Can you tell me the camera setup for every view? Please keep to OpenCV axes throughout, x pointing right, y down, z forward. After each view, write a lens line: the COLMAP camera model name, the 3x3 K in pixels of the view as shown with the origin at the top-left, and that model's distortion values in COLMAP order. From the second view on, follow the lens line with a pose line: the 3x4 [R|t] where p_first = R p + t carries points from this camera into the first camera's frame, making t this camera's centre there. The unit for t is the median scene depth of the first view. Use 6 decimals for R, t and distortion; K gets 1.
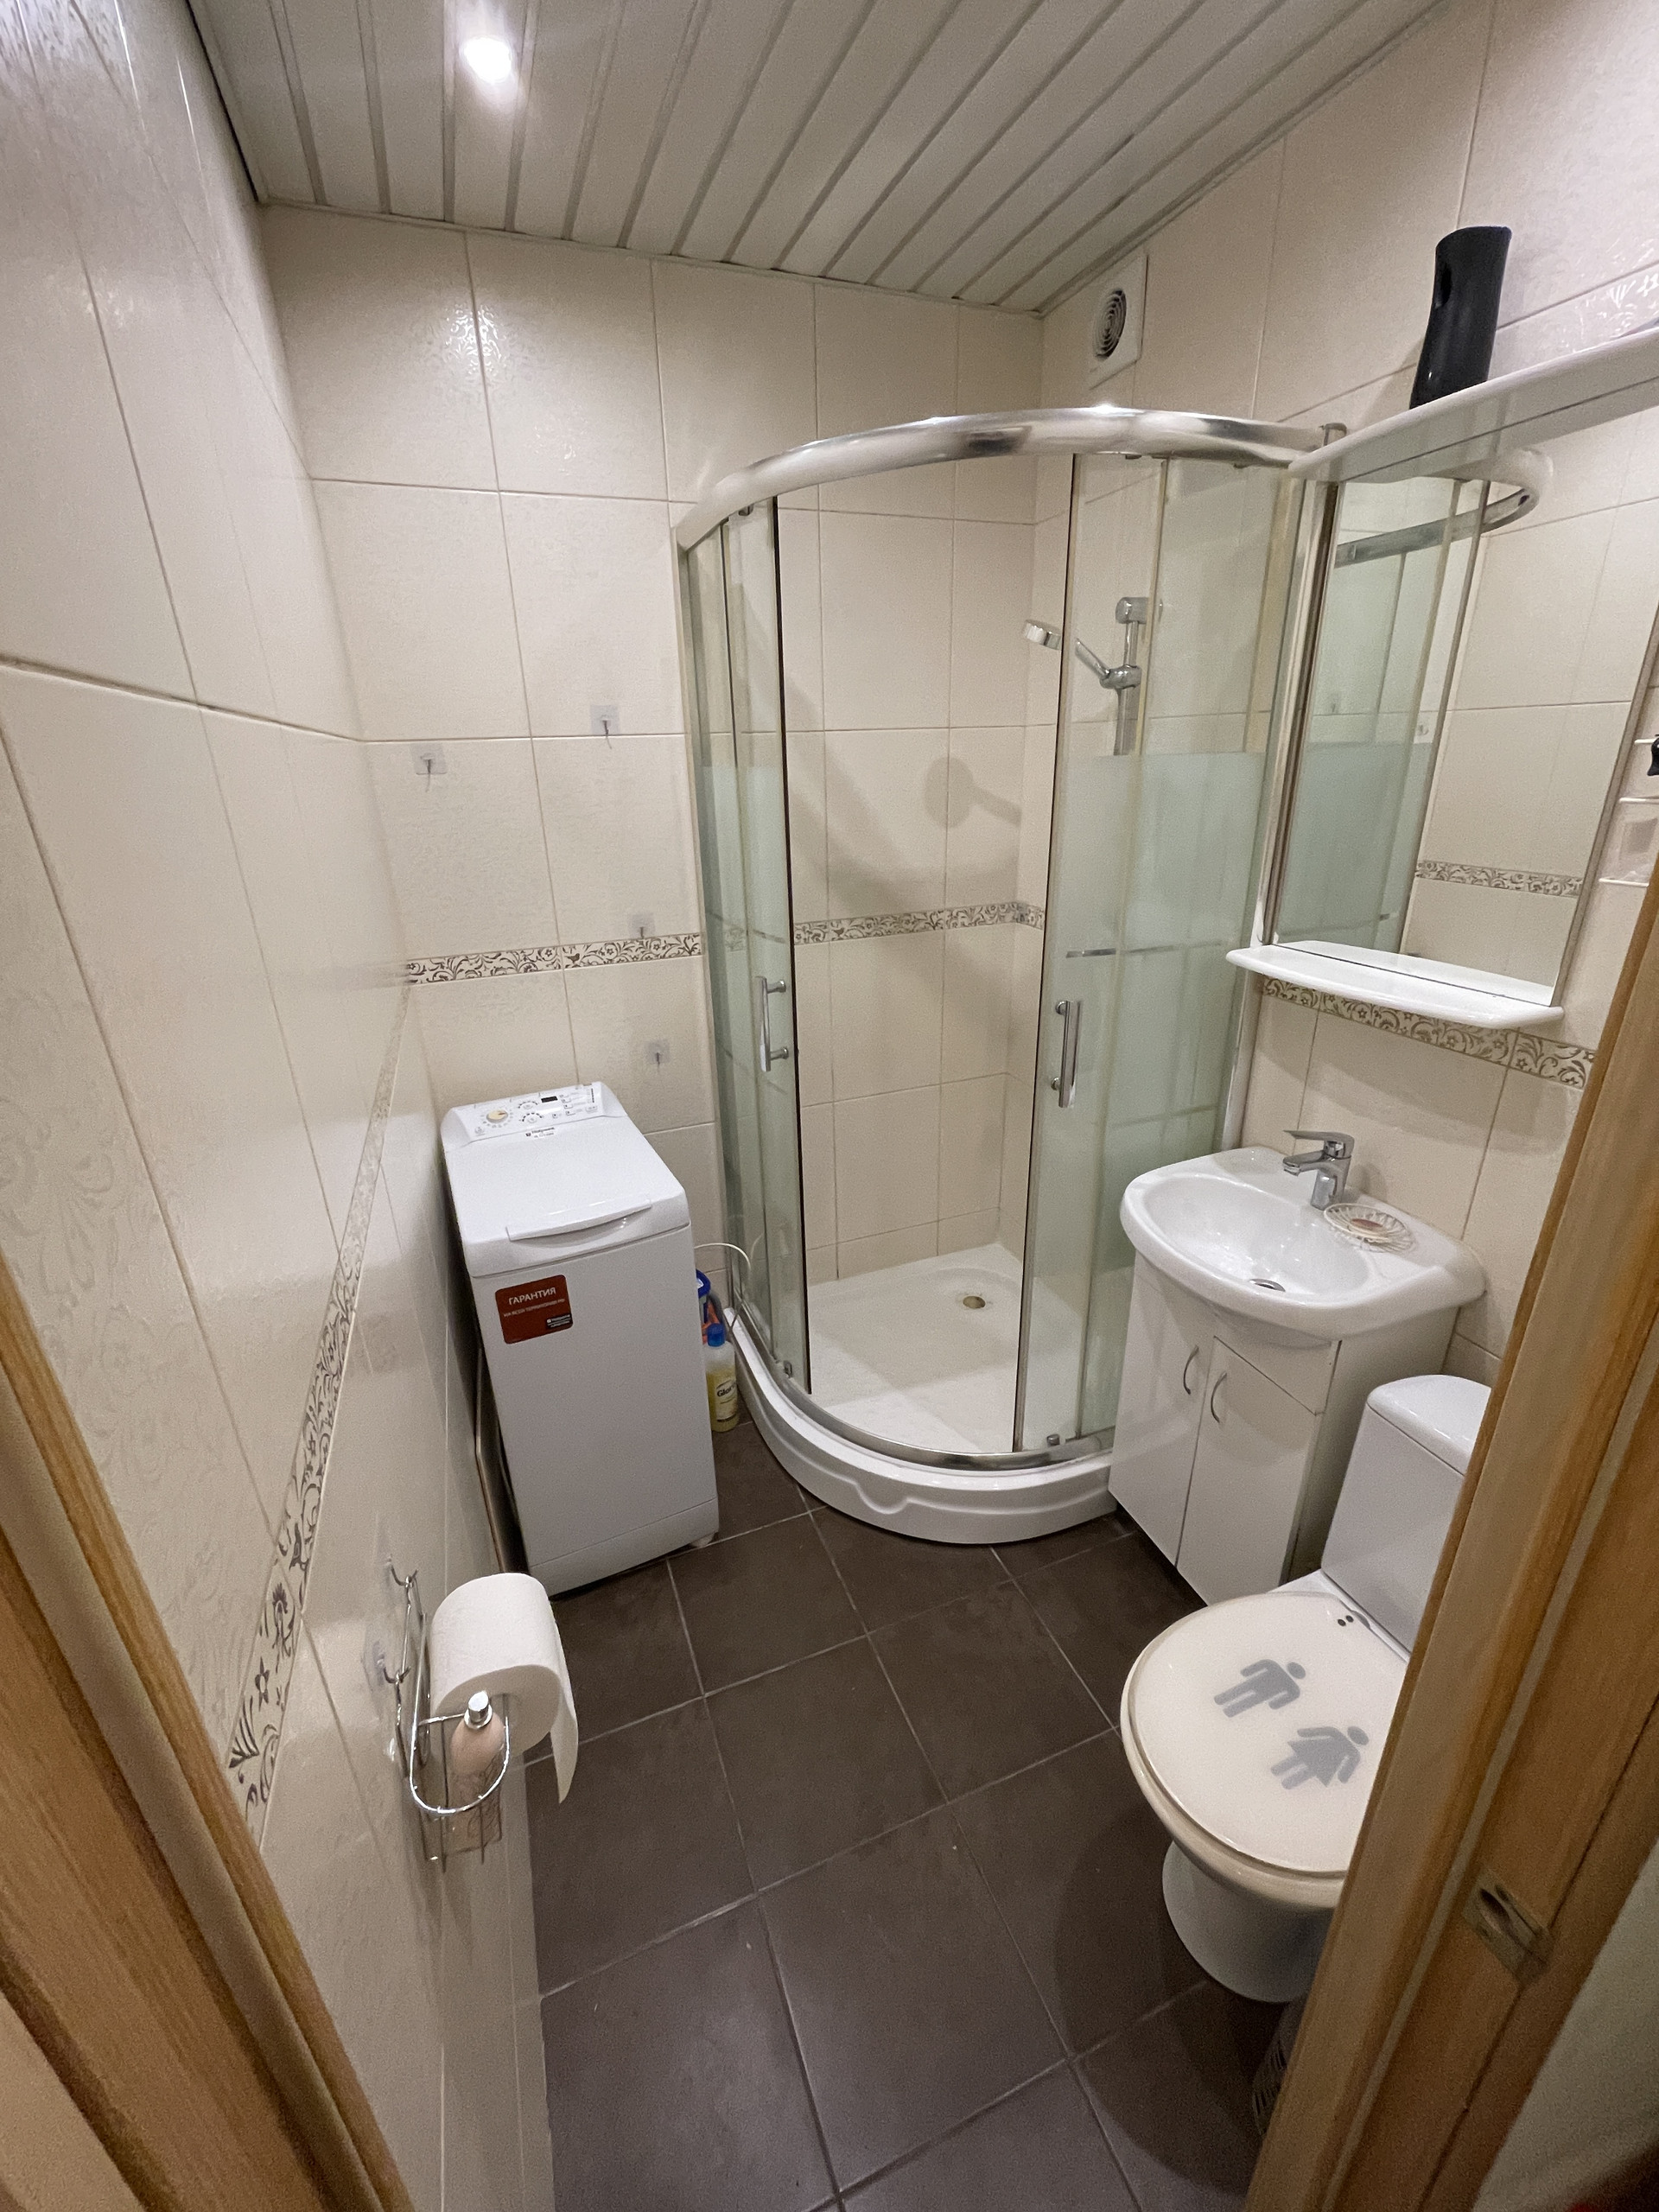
lens RADIAL K [[884.4, 0, 821.4], [0, 884.4, 1101.0], [0, 0, 1]] dist [0.002416, -0.001808]
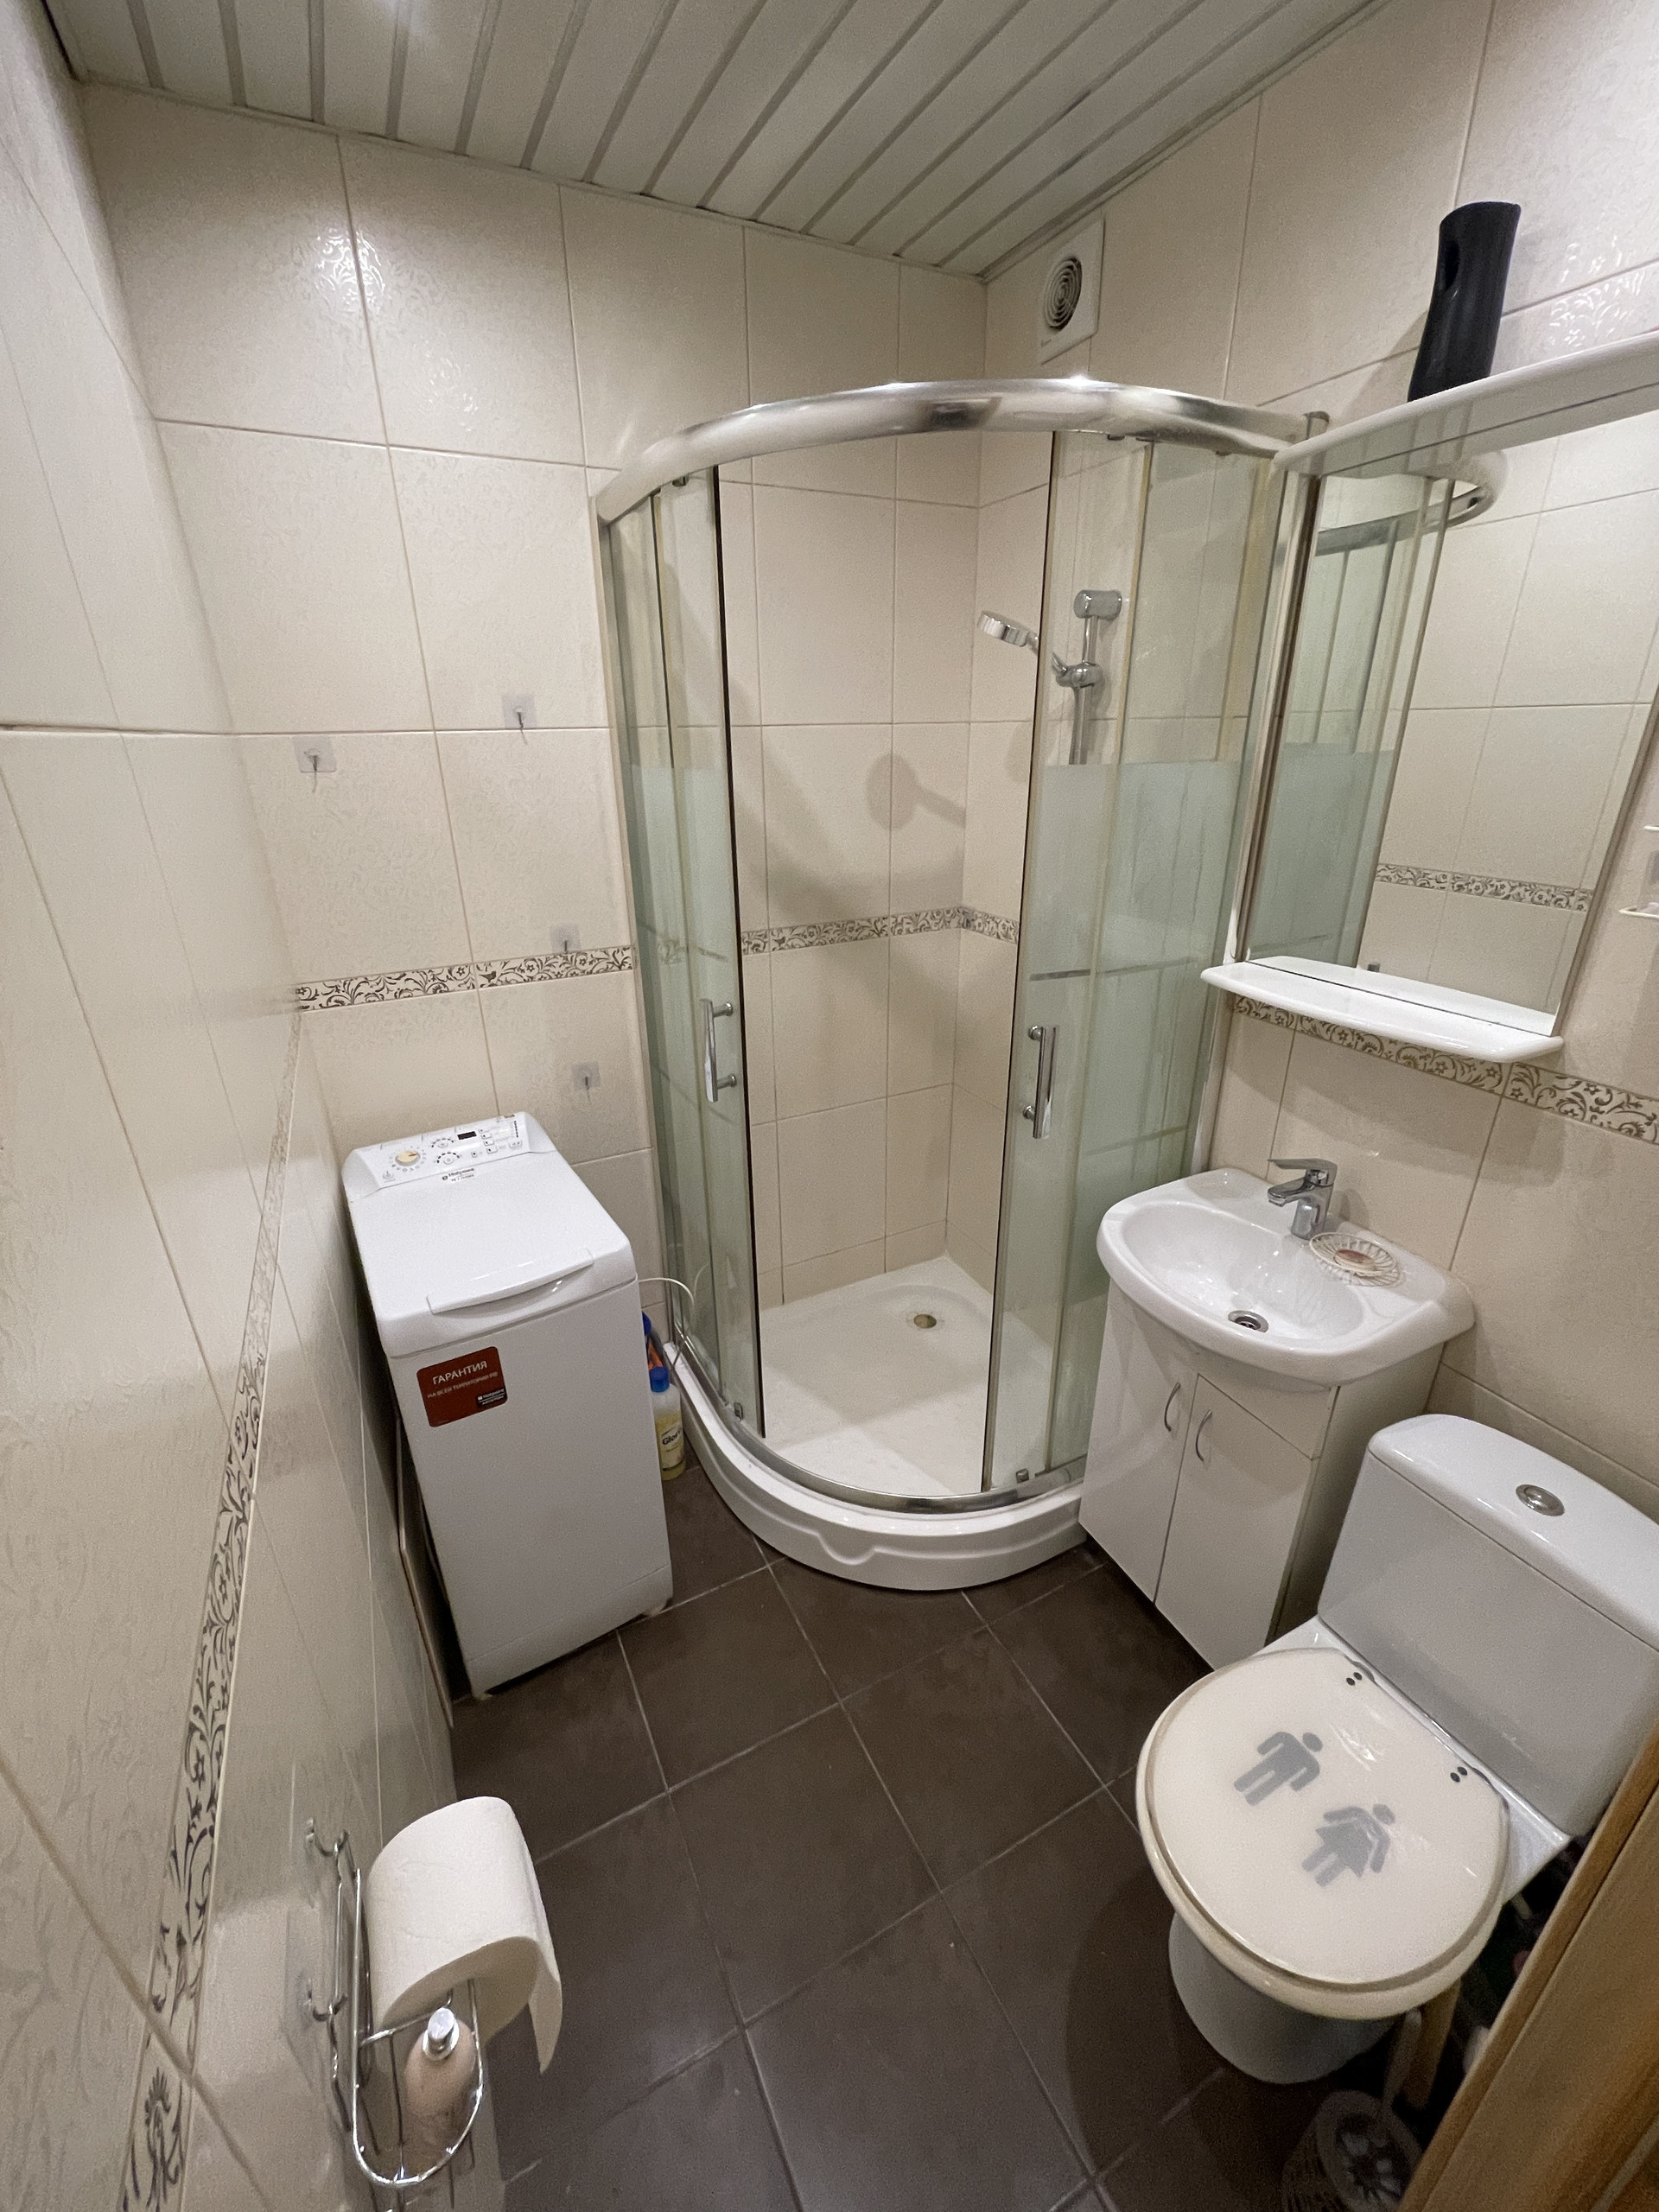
lens RADIAL K [[884.4, 0, 819.8], [0, 884.4, 1100.7], [0, 0, 1]] dist [0.002416, -0.001808]
pose [[0.994938, -0.026943, 0.096809, -0.048335], [0.025082, 0.999477, 0.020390, -0.059710], [-0.097307, -0.017859, 0.995094, 0.092026]]
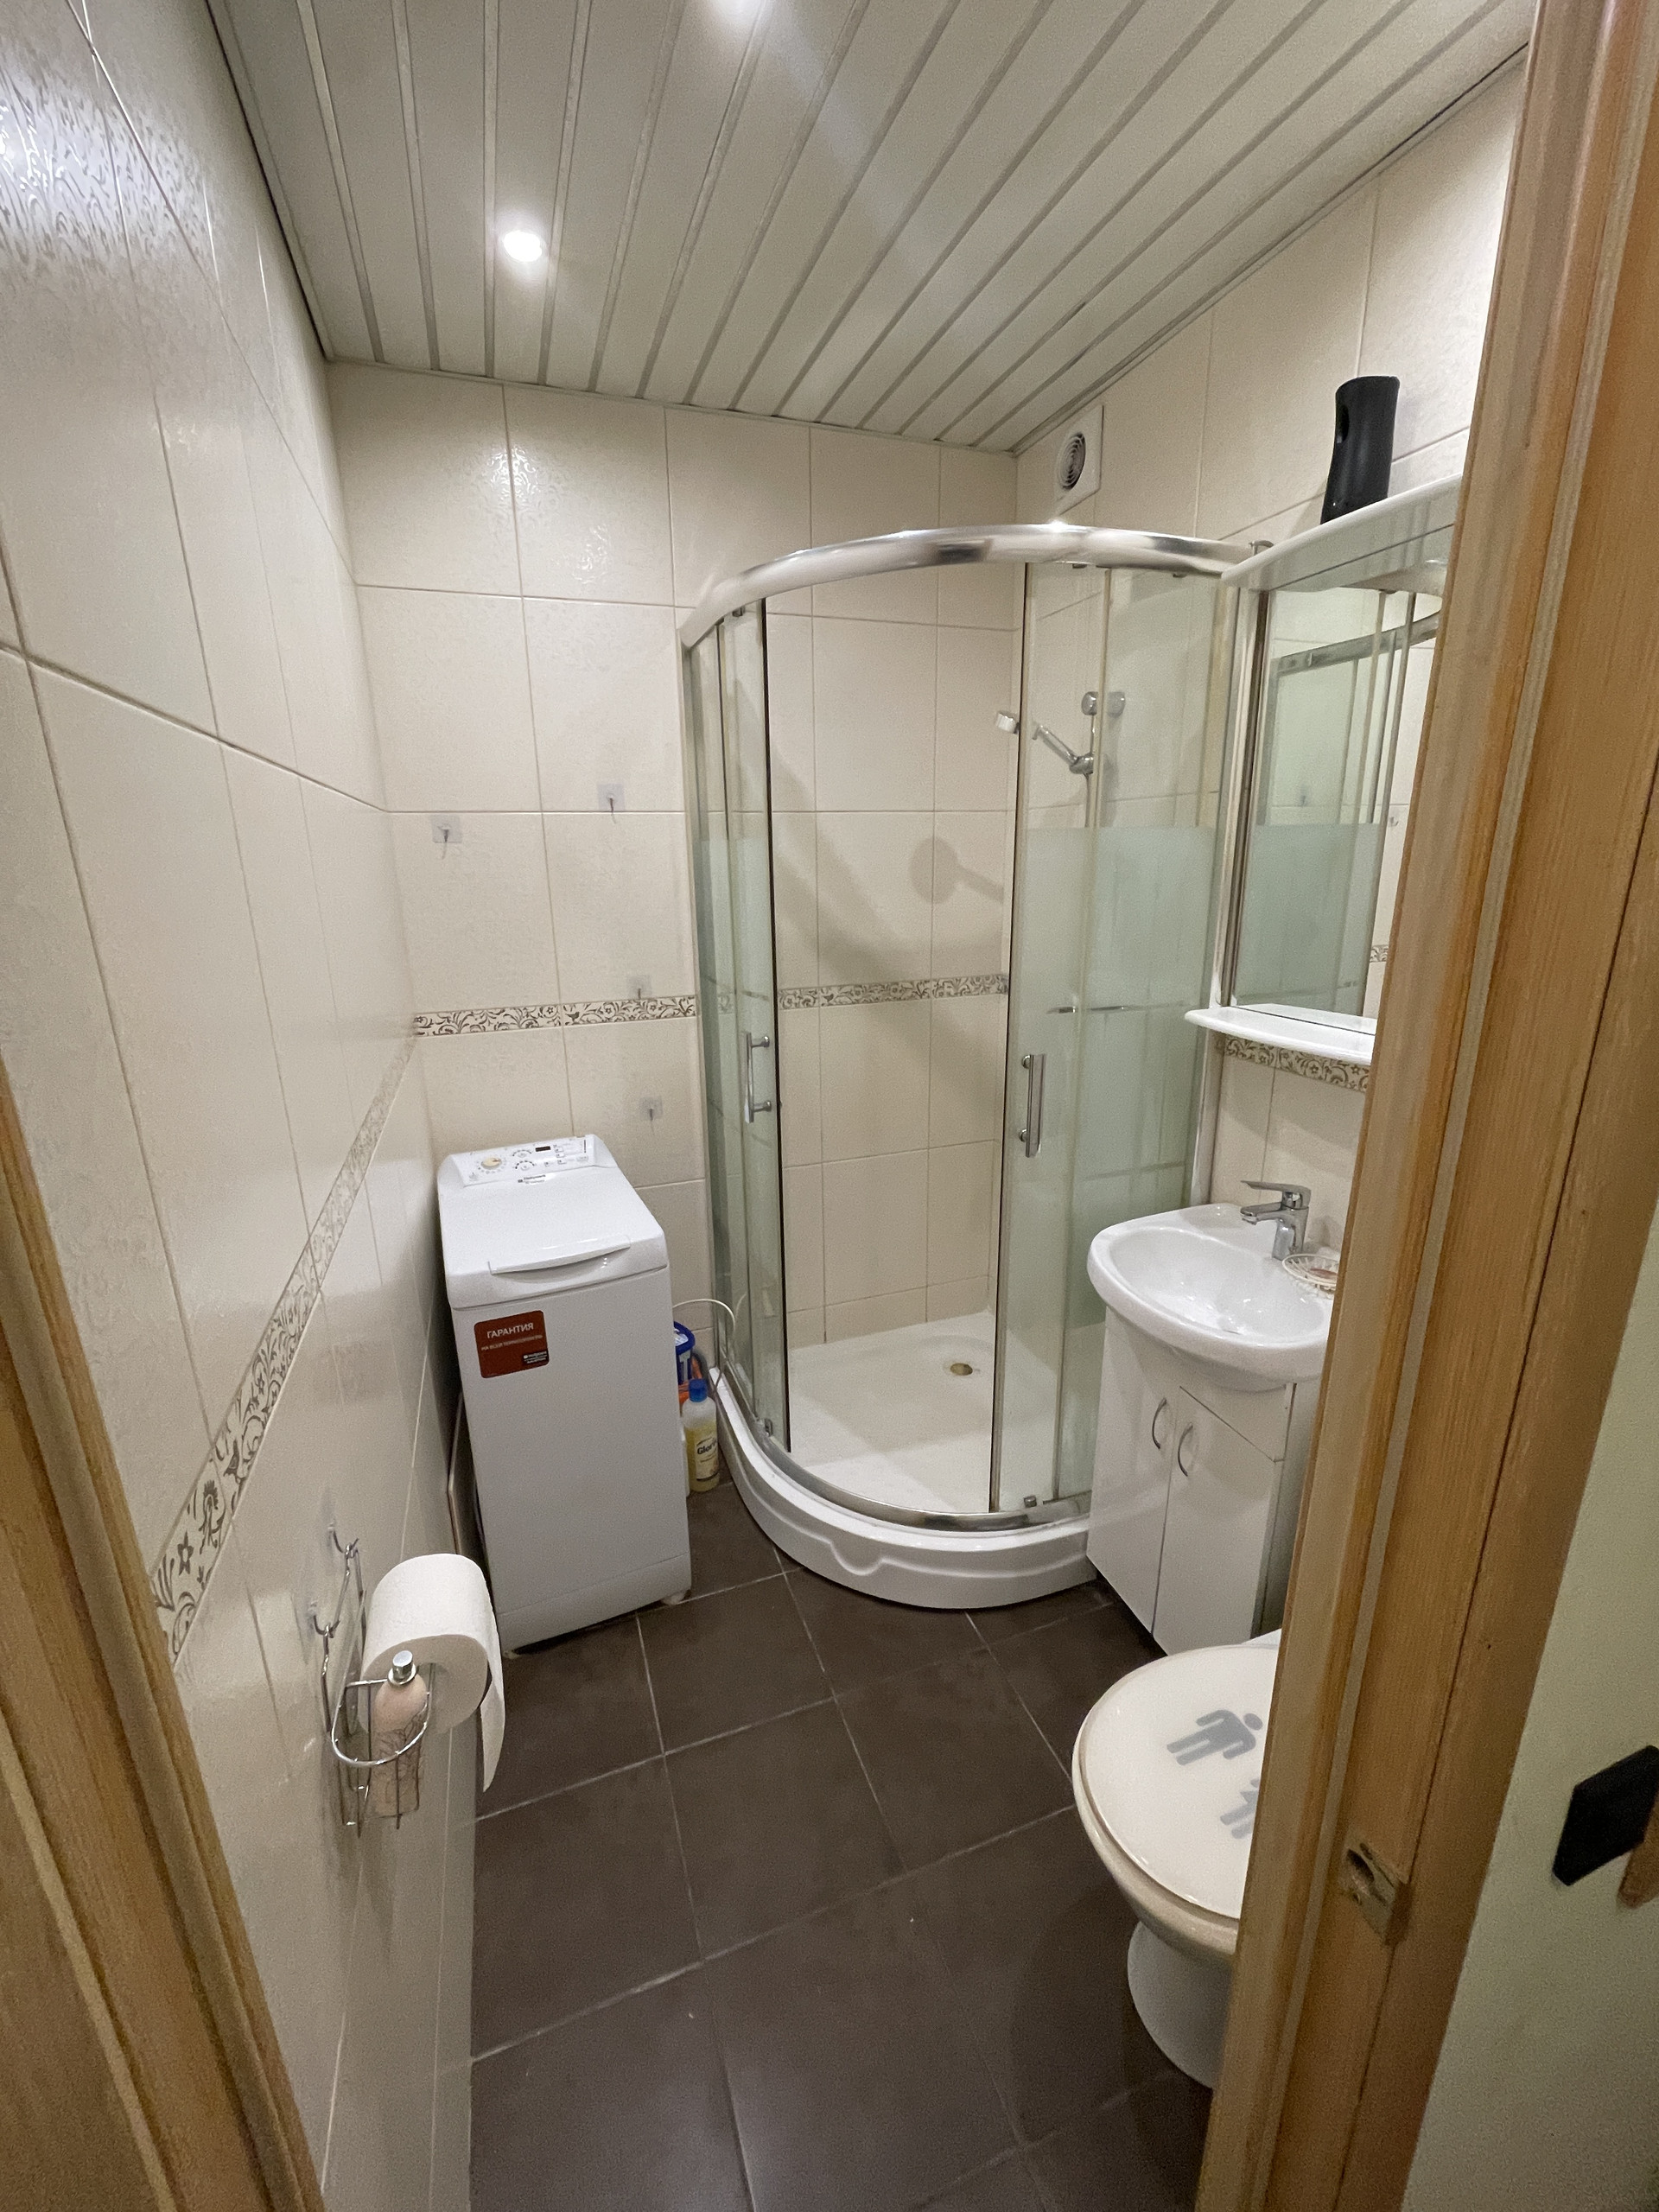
lens RADIAL K [[884.4, 0, 820.6], [0, 884.4, 1101.1], [0, 0, 1]] dist [0.002416, -0.001808]
pose [[0.999613, 0.017368, -0.021709, 0.051341], [-0.019468, 0.994736, -0.100605, 0.052280], [0.019847, 0.100988, 0.994690, -0.042345]]
